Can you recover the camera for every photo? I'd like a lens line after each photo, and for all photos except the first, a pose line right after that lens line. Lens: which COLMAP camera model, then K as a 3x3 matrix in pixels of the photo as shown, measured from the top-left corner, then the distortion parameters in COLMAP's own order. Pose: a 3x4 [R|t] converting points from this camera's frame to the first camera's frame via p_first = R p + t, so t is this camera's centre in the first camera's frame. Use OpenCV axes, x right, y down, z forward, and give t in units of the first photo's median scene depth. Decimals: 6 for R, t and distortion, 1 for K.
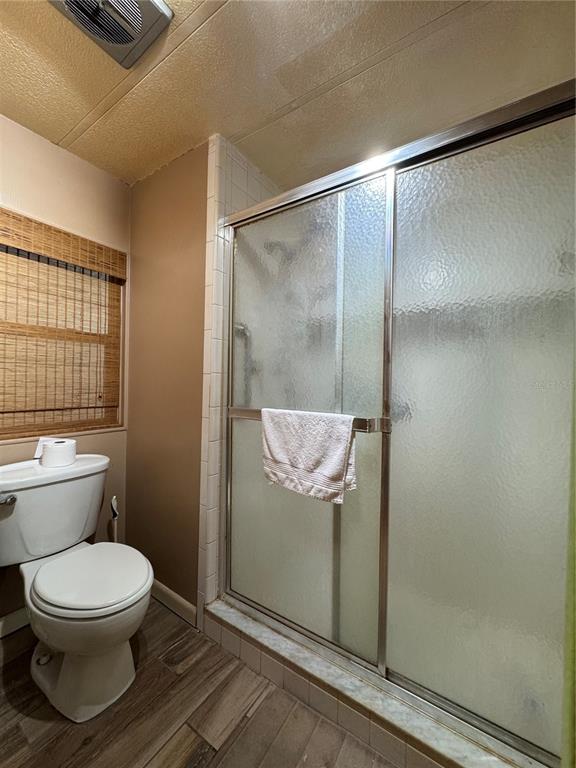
lens RADIAL K [[306.9, 0, 289.0], [0, 306.9, 385.5], [0, 0, 1]] dist [-0.002454, 0.001534]
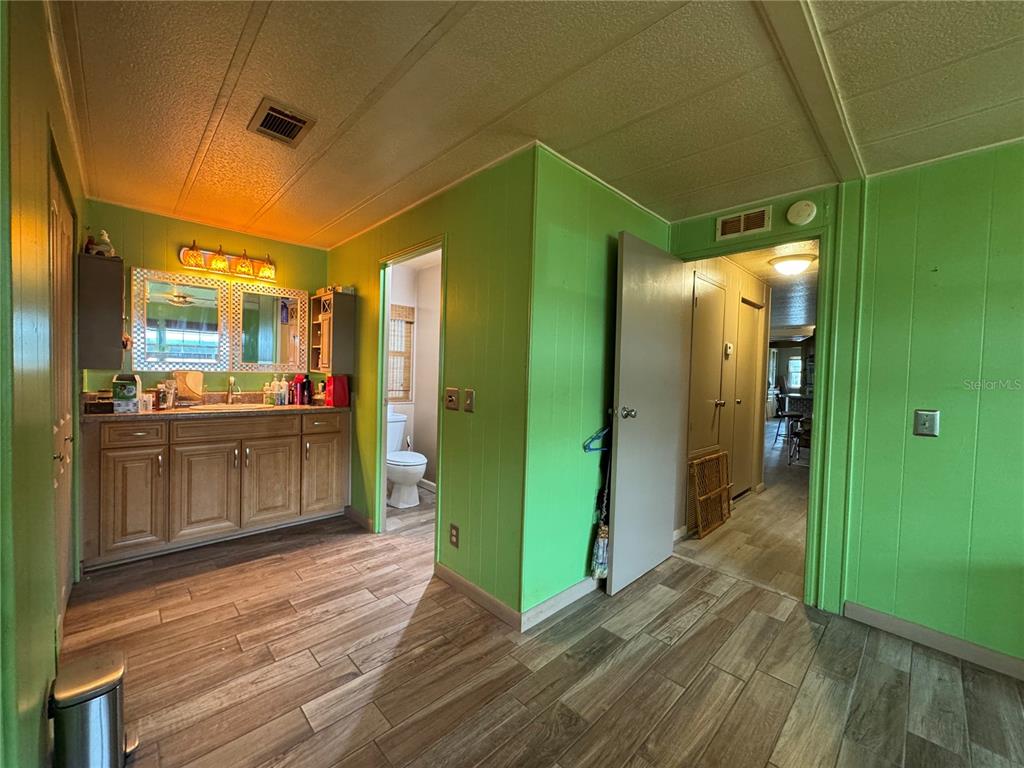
lens RADIAL K [[409.2, 0, 512.1], [0, 409.2, 381.5], [0, 0, 1]] dist [-0.002454, 0.001534]
pose [[0.975576, 0.020393, -0.218712, 0.584239], [-0.013538, 0.999370, 0.032800, -0.074983], [0.219243, -0.029038, 0.975238, -1.276820]]
